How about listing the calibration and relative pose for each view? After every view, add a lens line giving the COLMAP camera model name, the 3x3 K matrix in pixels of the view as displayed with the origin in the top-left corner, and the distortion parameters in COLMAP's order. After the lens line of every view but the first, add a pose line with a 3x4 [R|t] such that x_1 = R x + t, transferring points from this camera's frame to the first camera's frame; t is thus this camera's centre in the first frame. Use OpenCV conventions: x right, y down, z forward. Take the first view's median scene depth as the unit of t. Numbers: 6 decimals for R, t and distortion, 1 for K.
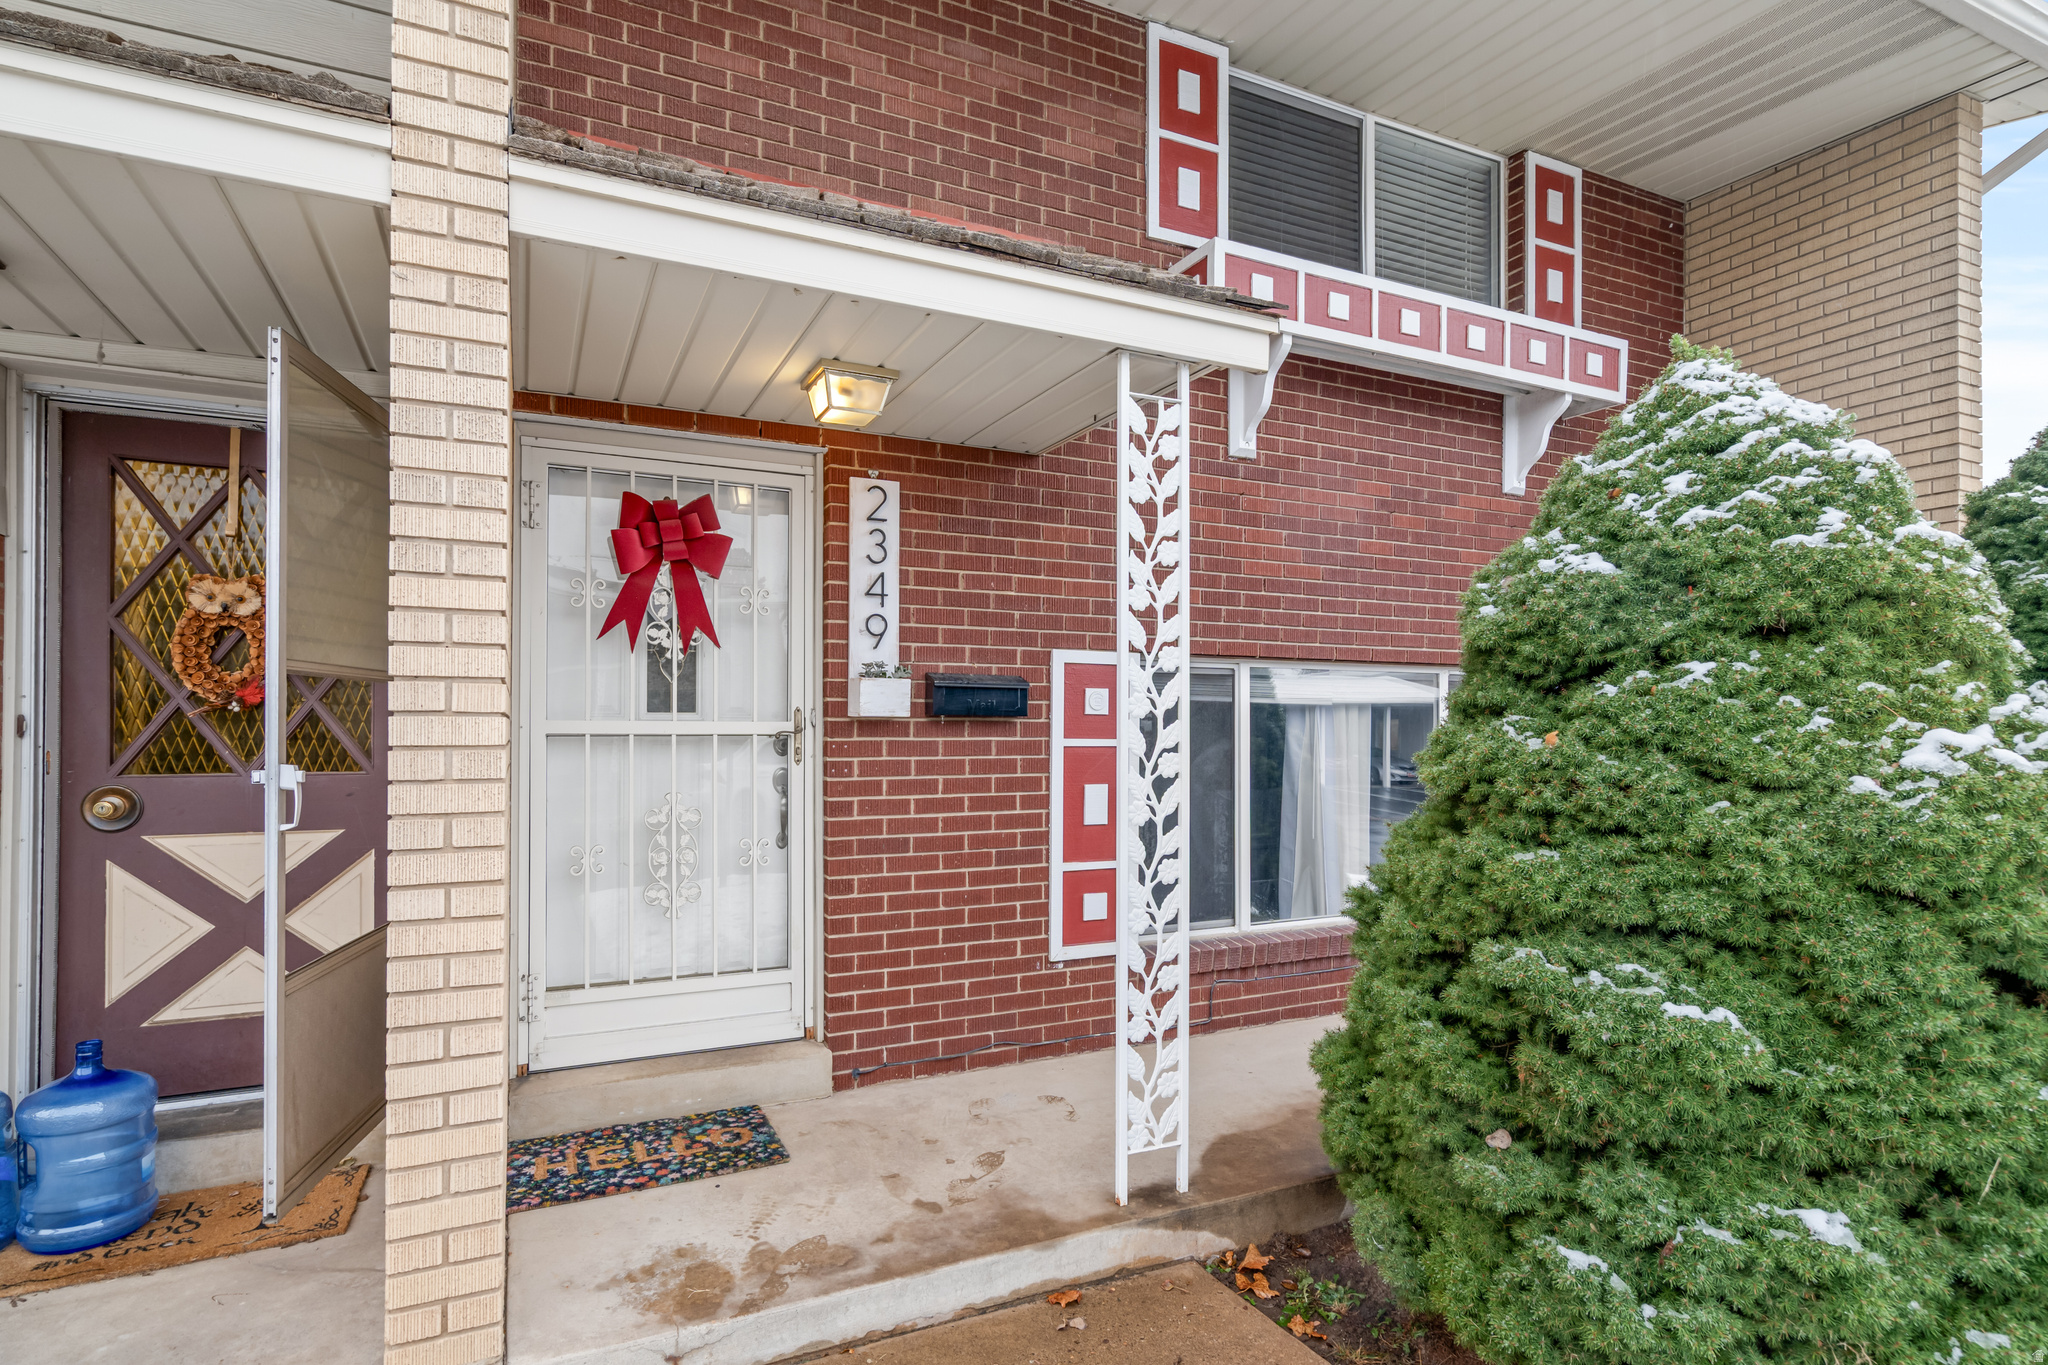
lens RADIAL K [[1035.9, 0, 1024.6], [0, 1035.9, 718.2], [0, 0, 1]] dist [0.002675, 0.000260]
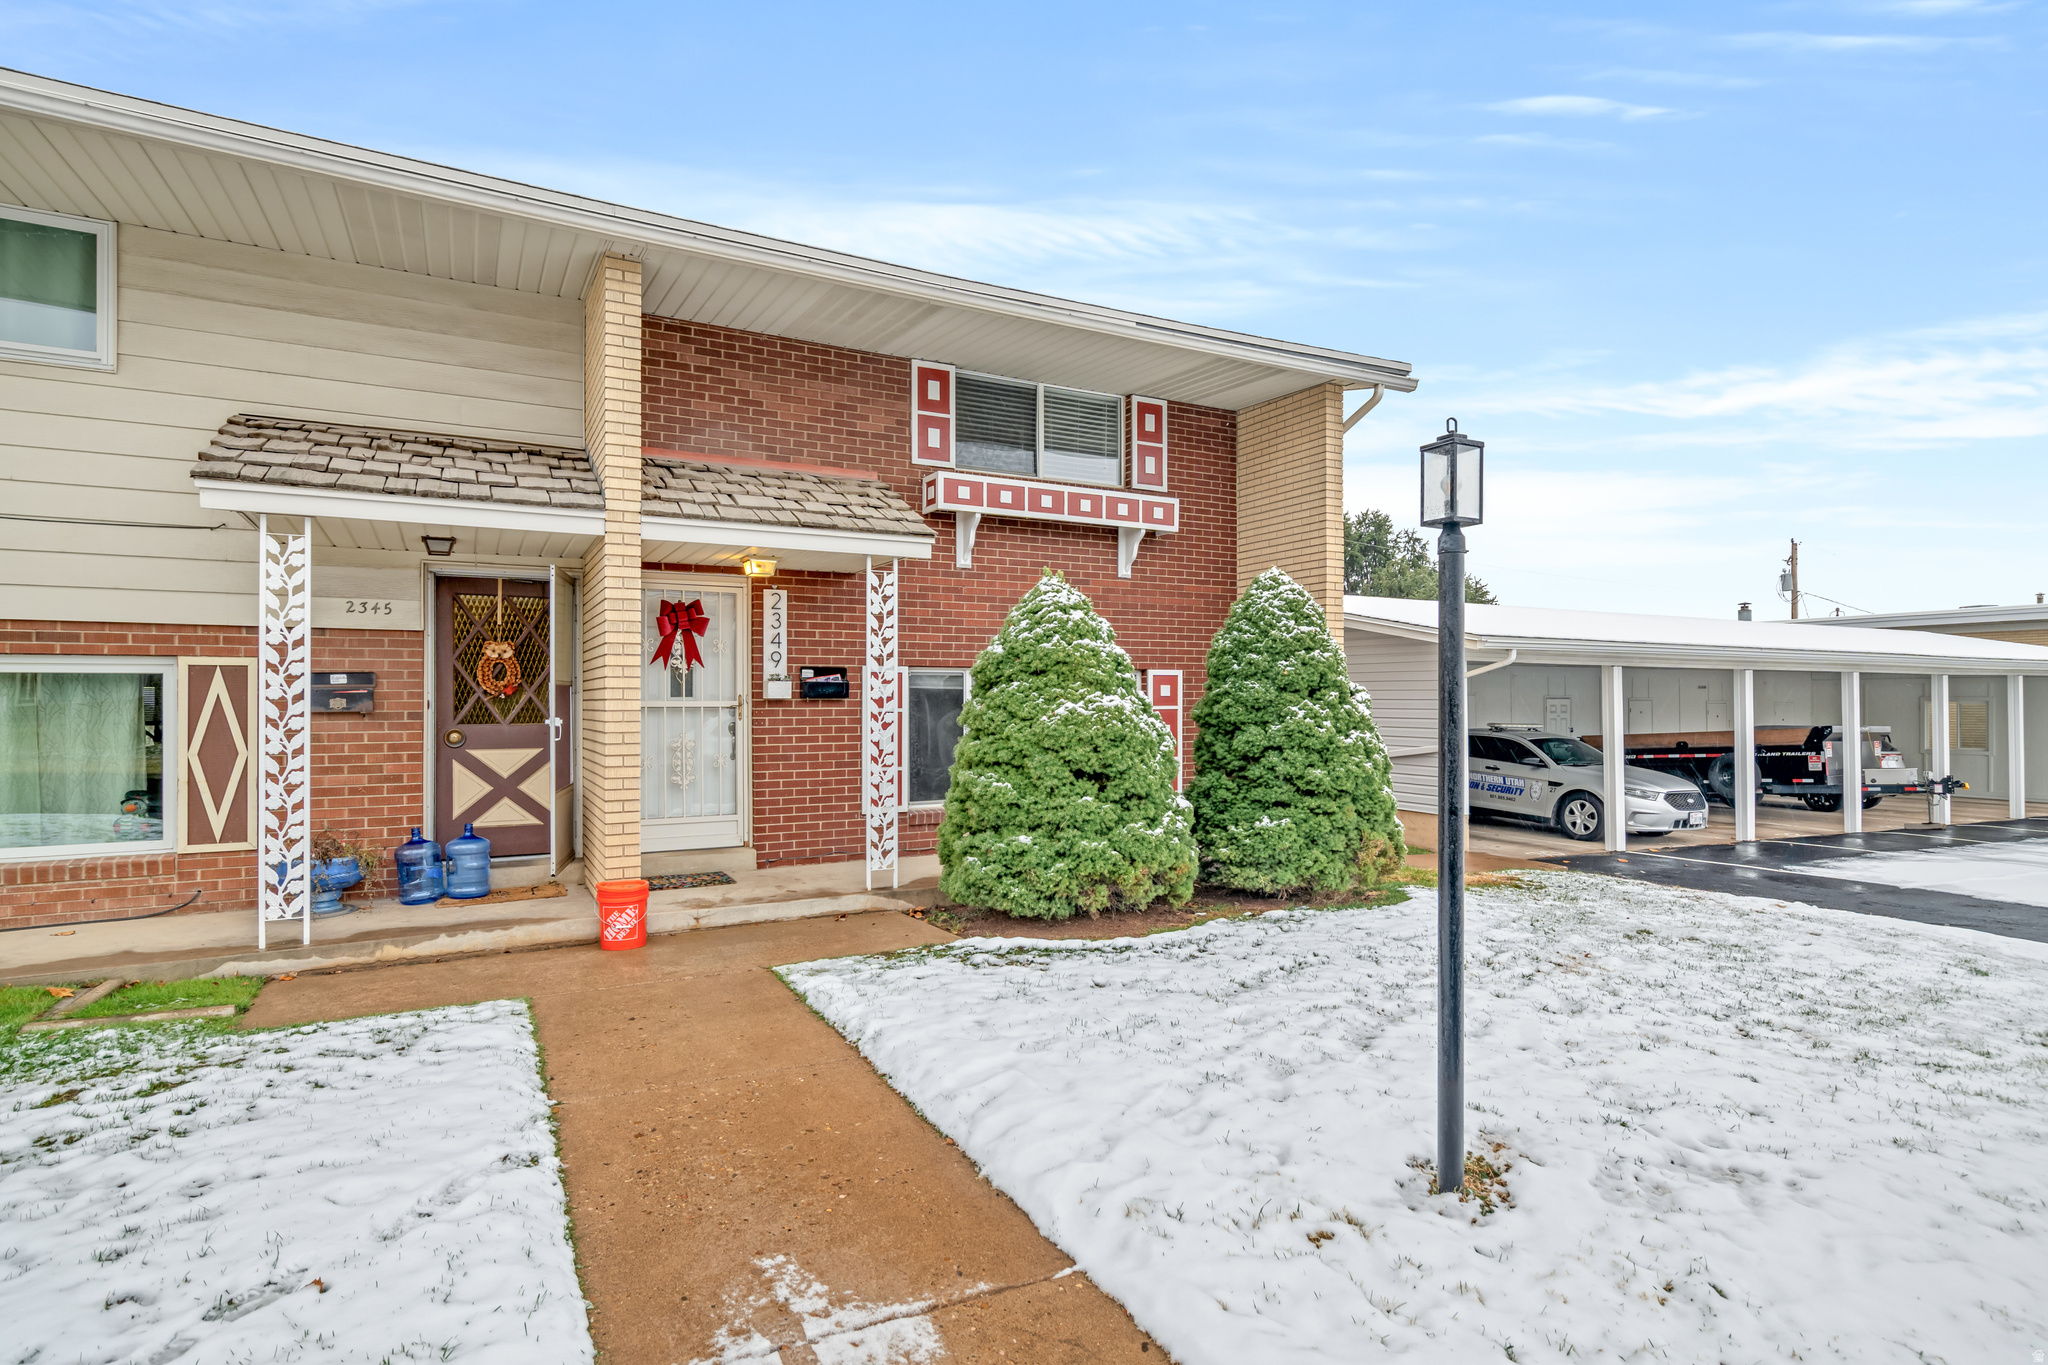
lens RADIAL K [[1025.8, 0, 1019.4], [0, 1025.8, 690.7], [0, 0, 1]] dist [0.002262, 0.000920]
pose [[0.999063, -0.004656, 0.043025, 0.276206], [0.004751, 0.999986, -0.002116, -0.010767], [-0.043015, 0.002318, 0.999072, -1.184978]]
